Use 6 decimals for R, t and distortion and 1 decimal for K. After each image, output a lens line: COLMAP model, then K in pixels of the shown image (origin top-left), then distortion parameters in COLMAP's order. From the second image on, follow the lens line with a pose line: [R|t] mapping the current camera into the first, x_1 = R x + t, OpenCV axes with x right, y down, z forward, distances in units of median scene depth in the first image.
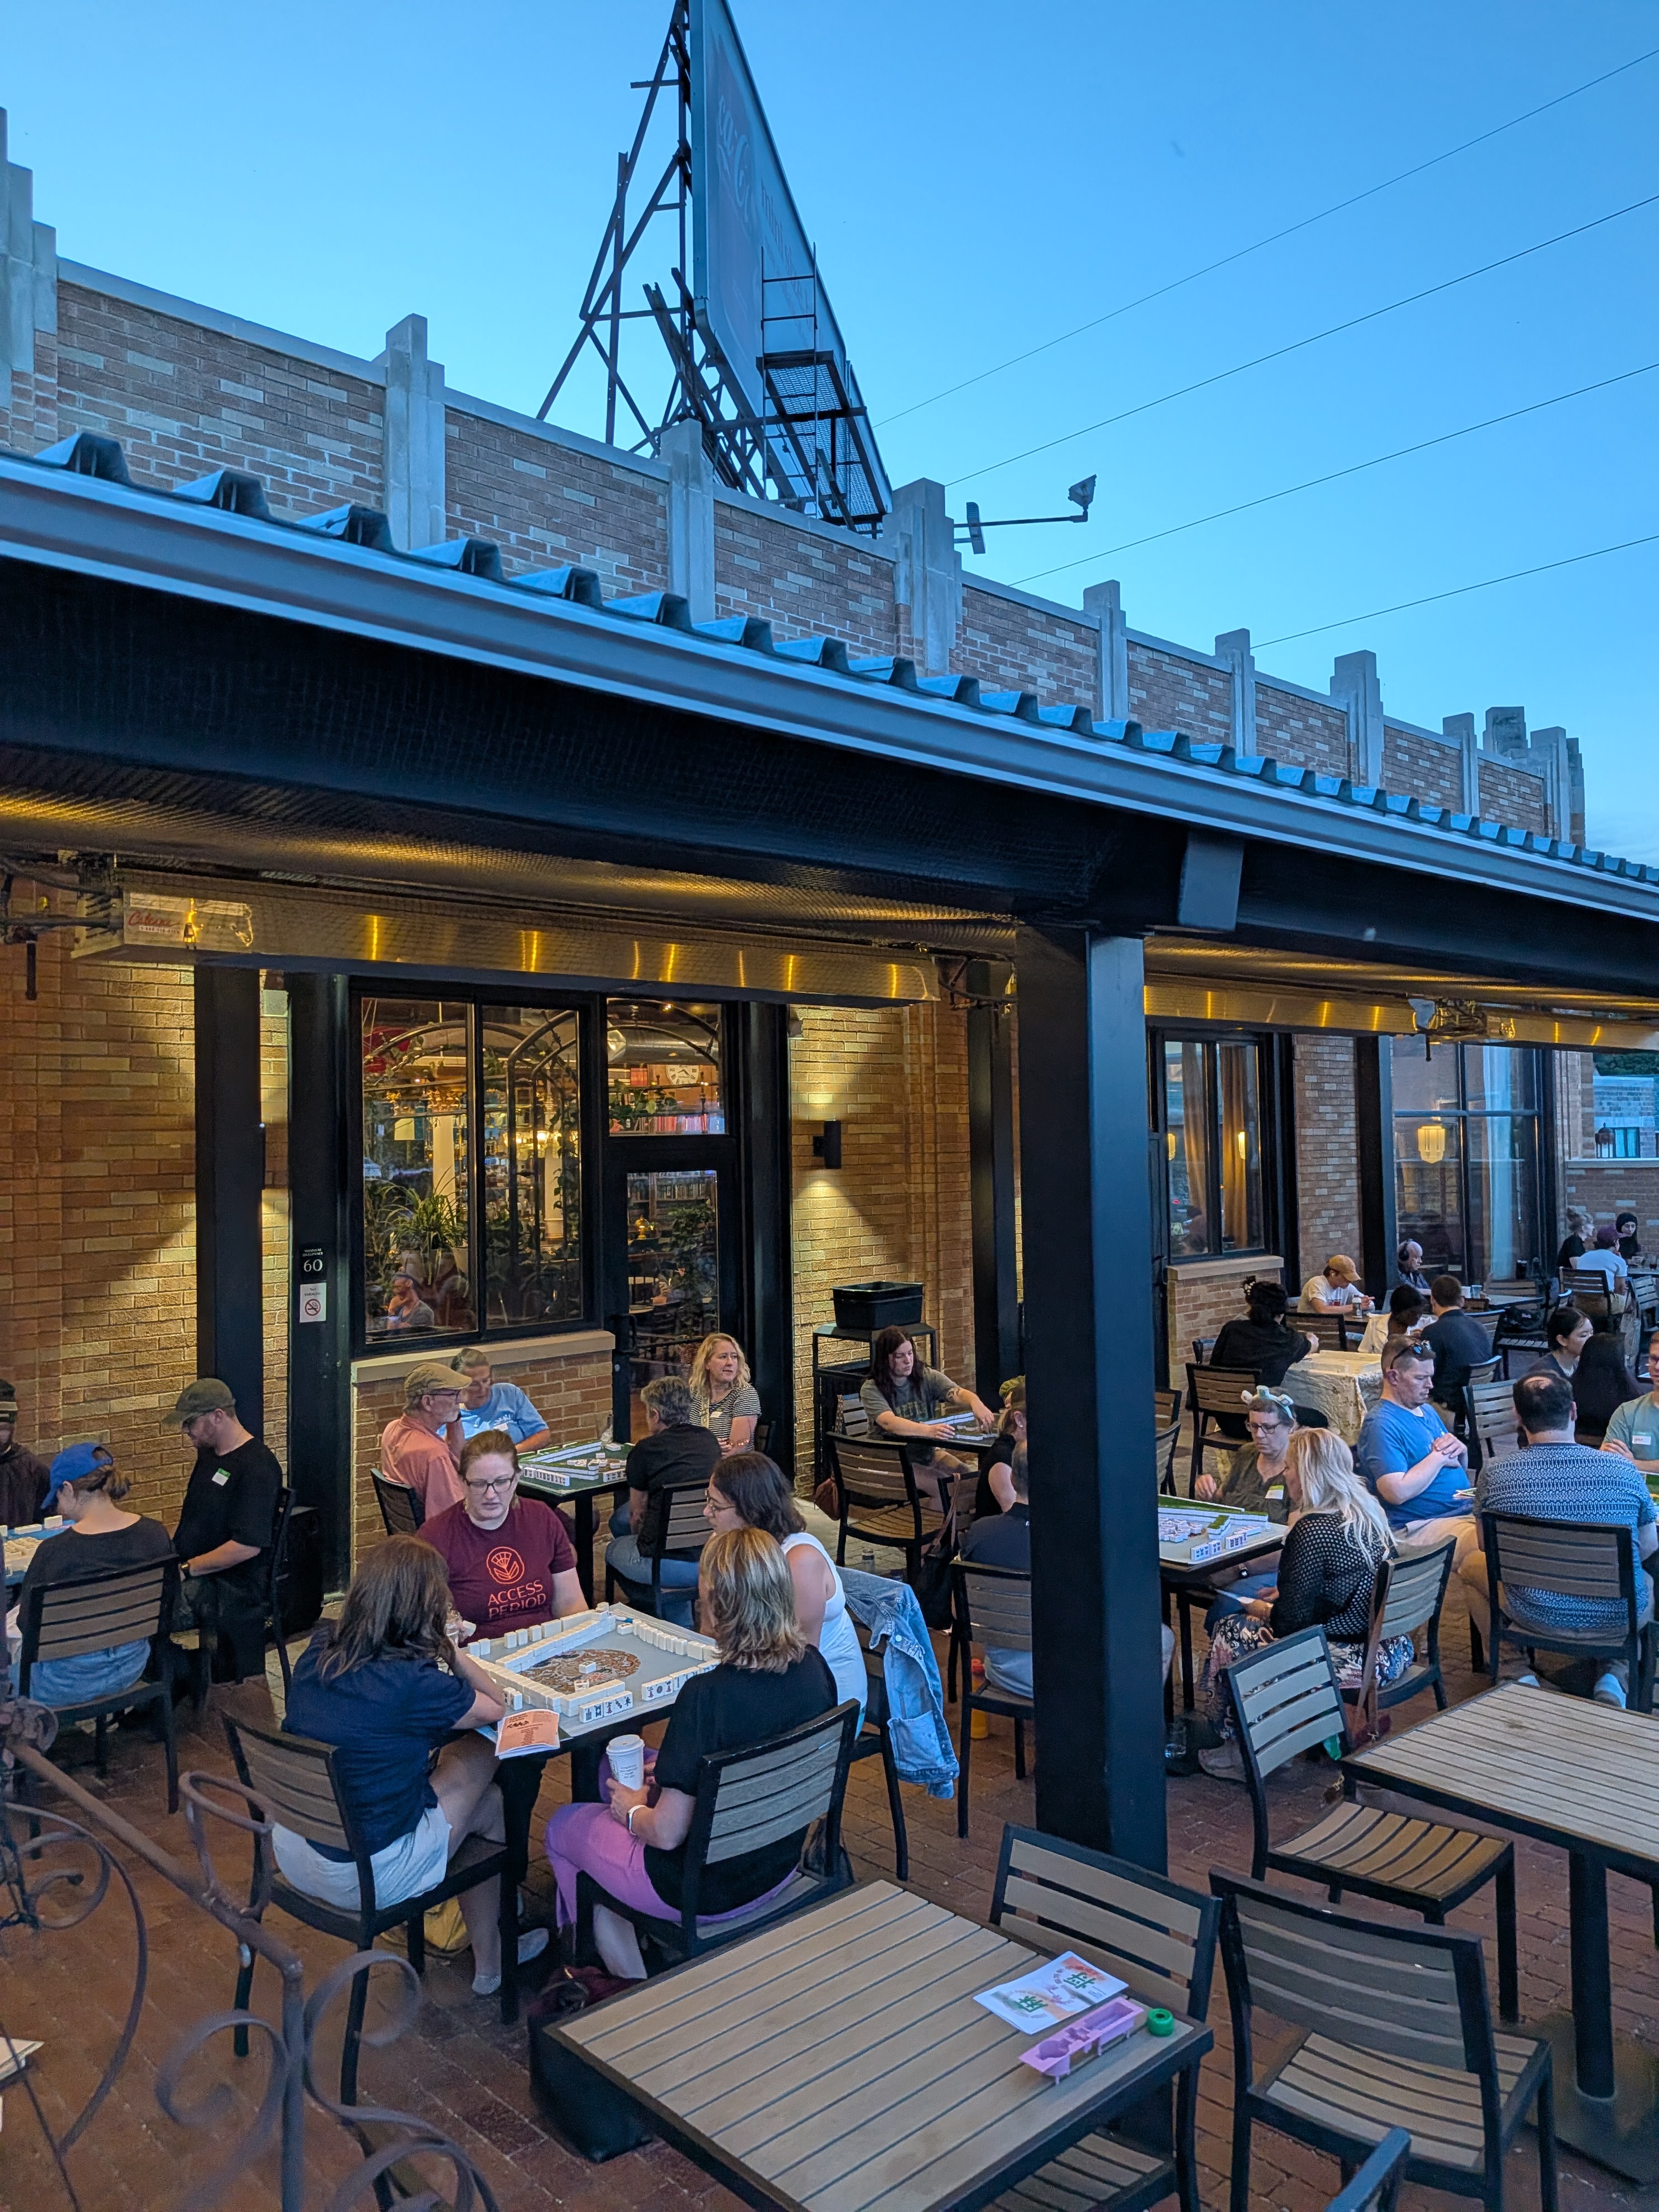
lens RADIAL K [[1617.6, 0, 836.3], [0, 1617.6, 1095.4], [0, 0, 1]] dist [0.061153, -0.069455]
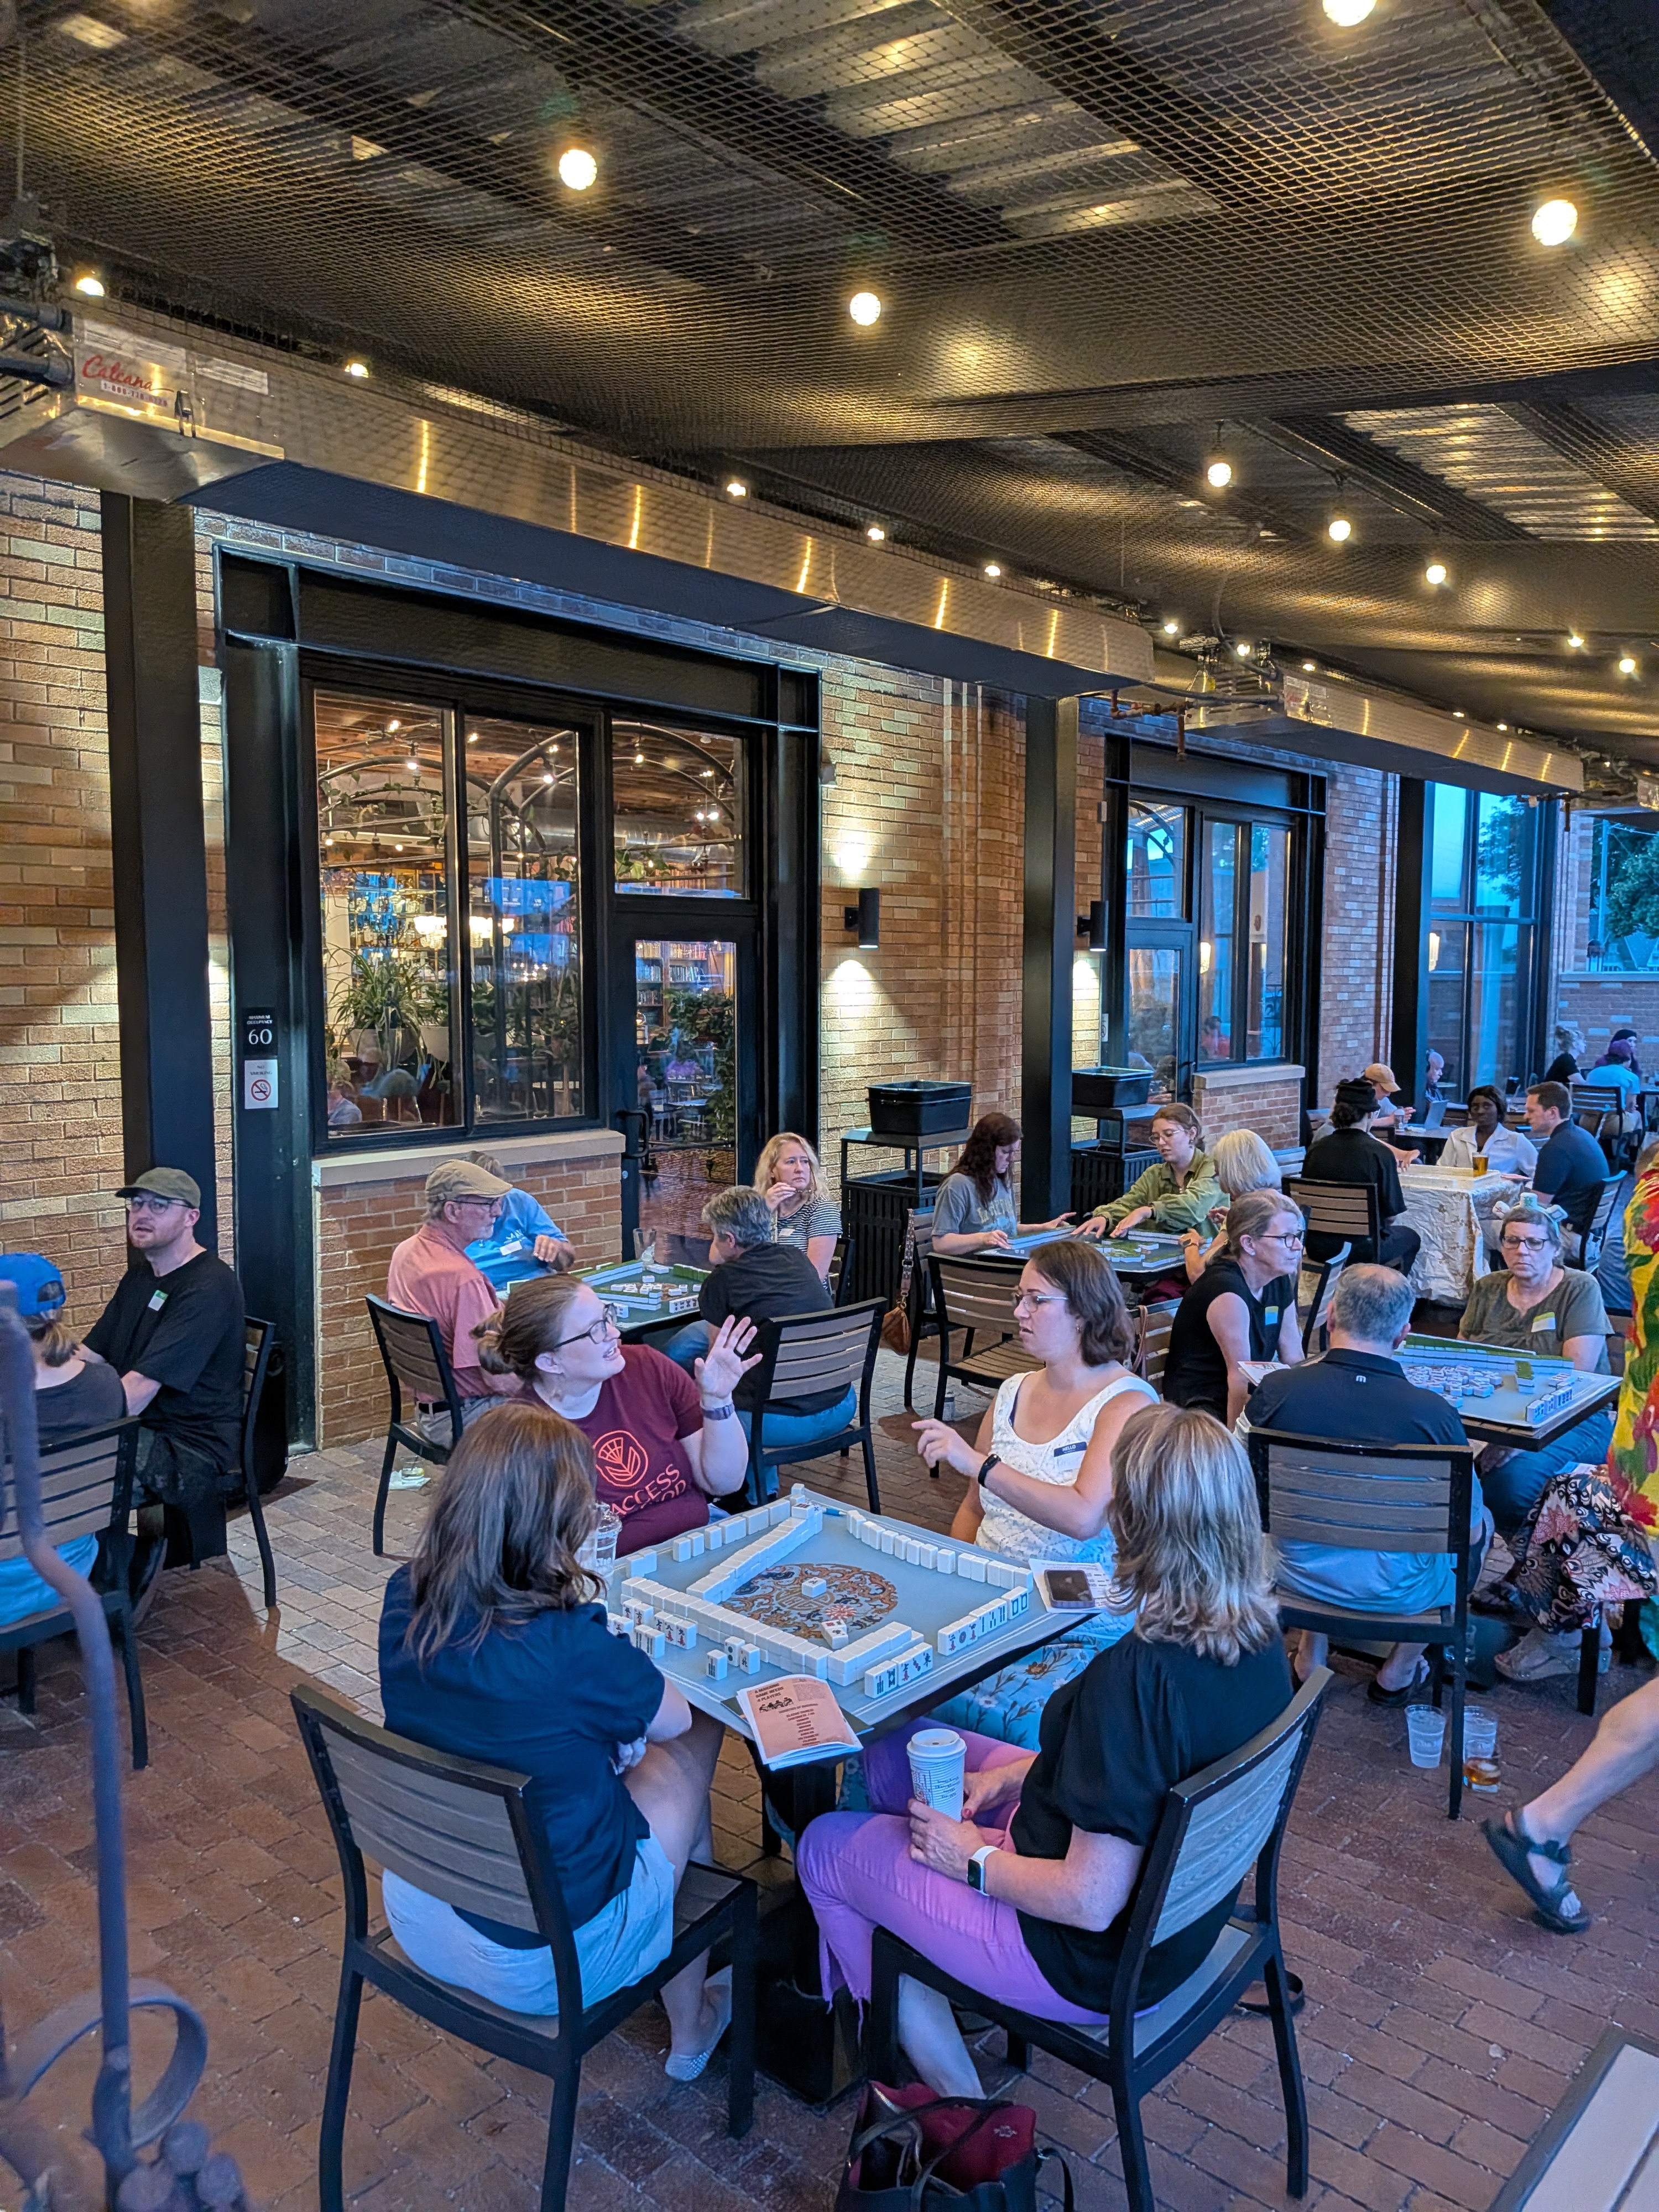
lens RADIAL K [[1617.6, 0, 850.5], [0, 1617.6, 1095.8], [0, 0, 1]] dist [0.061153, -0.069455]
pose [[0.995302, 0.015279, 0.095605, -0.100934], [-0.025550, 0.993915, 0.107148, 0.036727], [-0.093386, -0.109088, 0.989636, 0.176021]]
